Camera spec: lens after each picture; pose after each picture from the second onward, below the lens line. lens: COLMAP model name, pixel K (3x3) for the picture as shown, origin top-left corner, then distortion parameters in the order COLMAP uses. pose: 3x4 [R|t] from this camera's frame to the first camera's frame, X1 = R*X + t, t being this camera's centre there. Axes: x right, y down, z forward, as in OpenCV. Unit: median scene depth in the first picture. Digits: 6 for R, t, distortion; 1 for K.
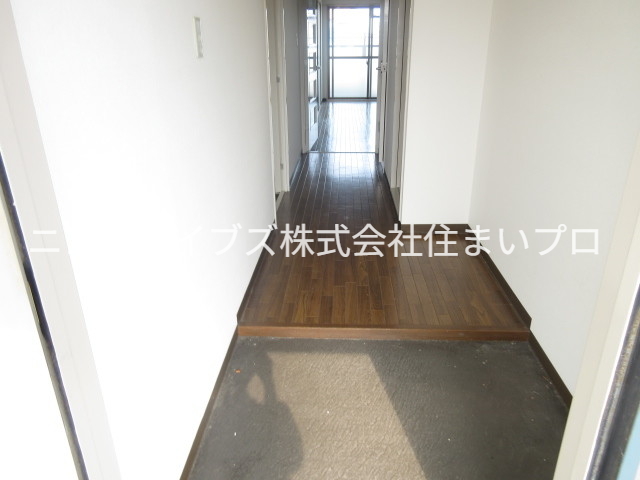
lens RADIAL K [[475.0, 0, 320.0], [0, 475.0, 240.0], [0, 0, 1]] dist [0.005955, 0.010627]
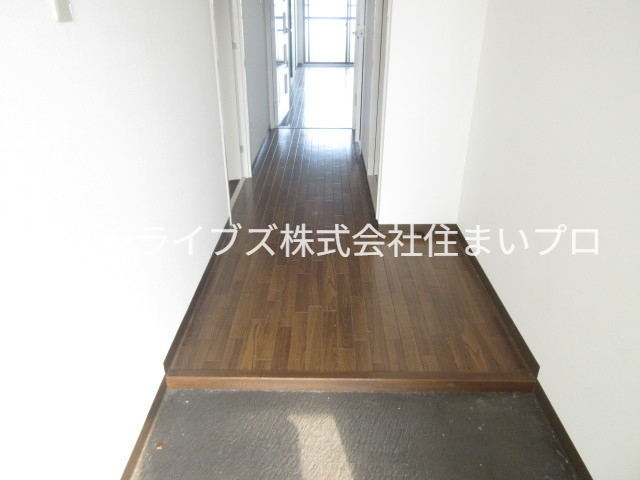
lens RADIAL K [[475.0, 0, 320.0], [0, 475.0, 240.0], [0, 0, 1]] dist [0.005955, 0.010627]
pose [[0.999182, -0.003515, 0.040281, 0.043066], [0.000603, 0.997399, 0.072082, -0.087442], [-0.040430, -0.071999, 0.996585, 0.210805]]
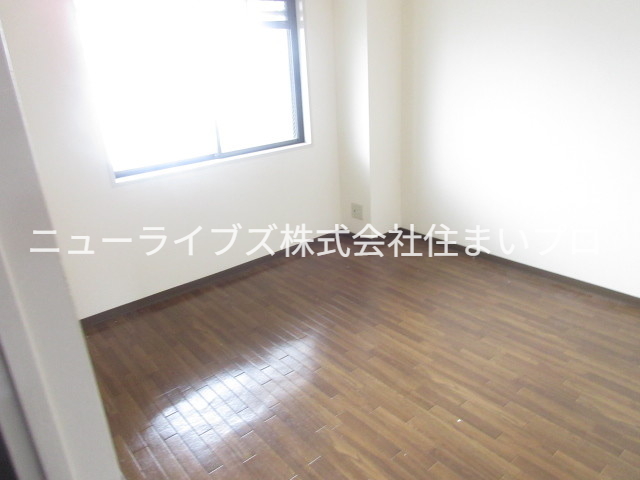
lens RADIAL K [[475.0, 0, 320.0], [0, 475.0, 240.0], [0, 0, 1]] dist [0.005955, 0.010627]
pose [[-0.740387, 0.289202, -0.606786, 0.773500], [-0.201717, 0.765513, 0.610984, -0.668695], [0.641200, 0.574763, -0.508439, 1.274218]]
